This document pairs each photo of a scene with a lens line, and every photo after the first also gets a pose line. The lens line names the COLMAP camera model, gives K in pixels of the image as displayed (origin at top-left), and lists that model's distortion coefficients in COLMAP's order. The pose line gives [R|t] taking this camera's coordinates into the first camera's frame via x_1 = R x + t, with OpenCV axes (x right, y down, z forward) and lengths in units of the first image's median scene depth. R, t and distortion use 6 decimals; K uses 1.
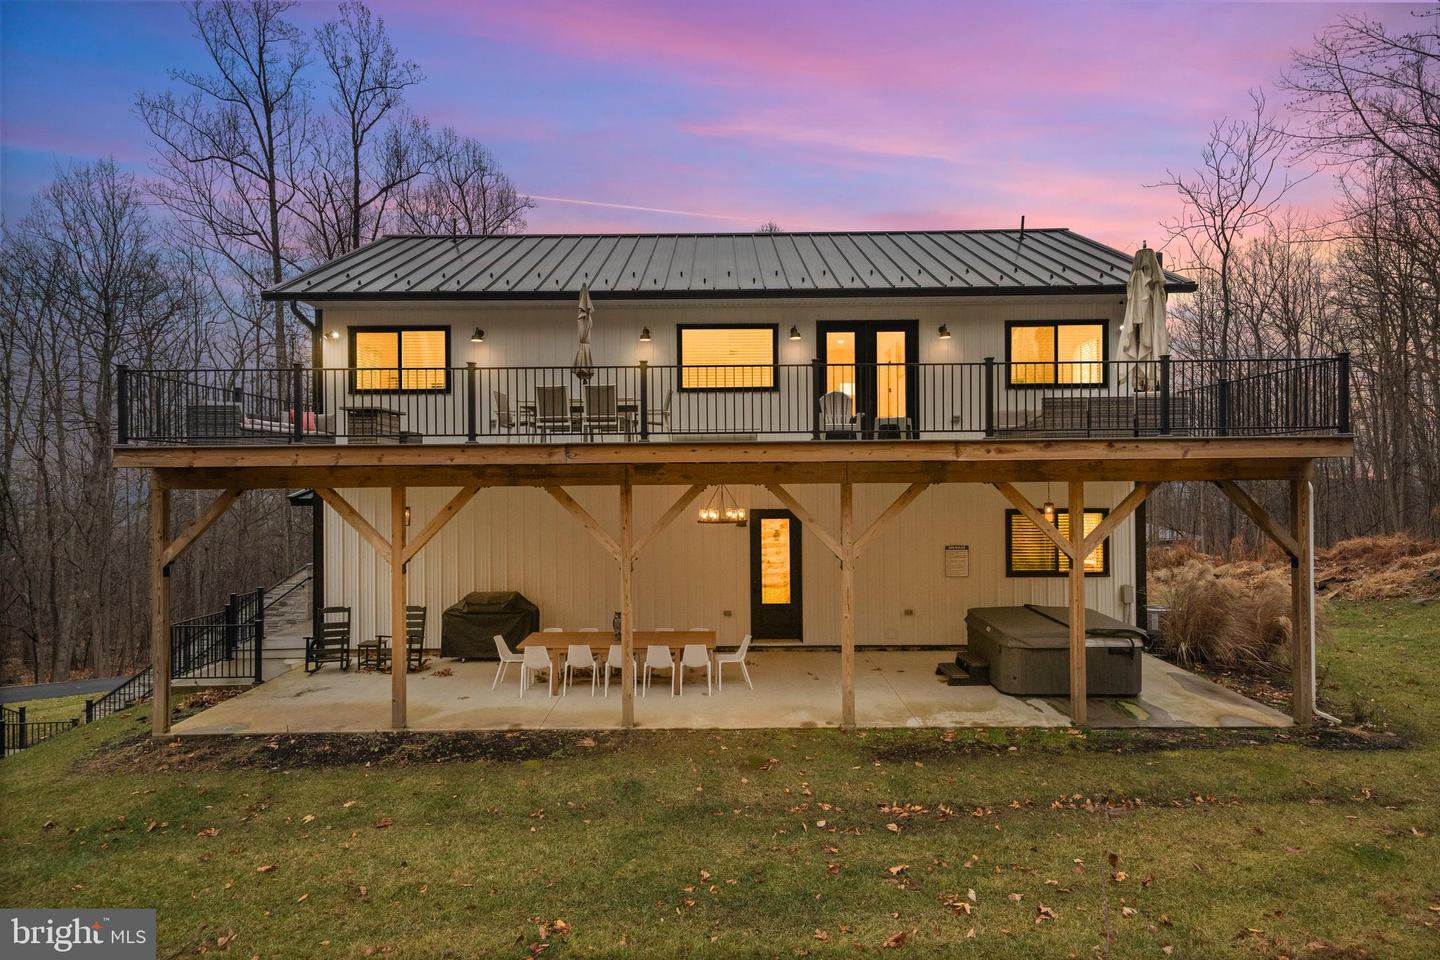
lens RADIAL K [[784.0, 0, 719.6], [0, 784.0, 482.9], [0, 0, 1]] dist [0.027067, 0.001038]
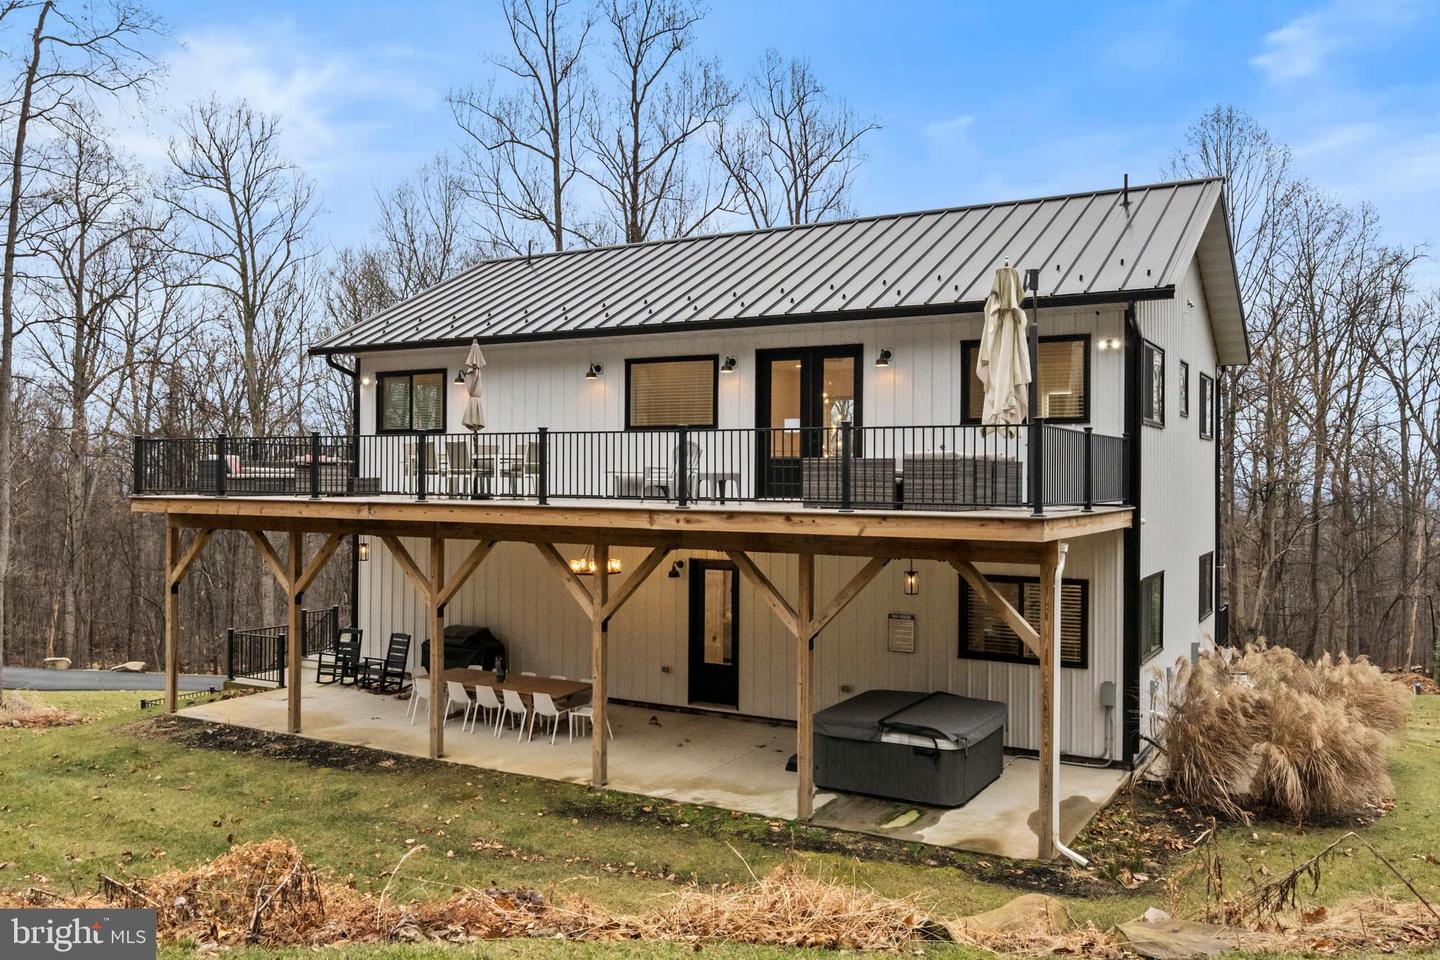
lens RADIAL K [[1140.2, 0, 718.2], [0, 1140.2, 472.6], [0, 0, 1]] dist [0.009448, -0.000146]
pose [[0.871770, 0.012860, -0.489747, 1.004626], [-0.014155, 0.999899, 0.001059, -0.095527], [0.489711, 0.006009, 0.871864, -0.201566]]
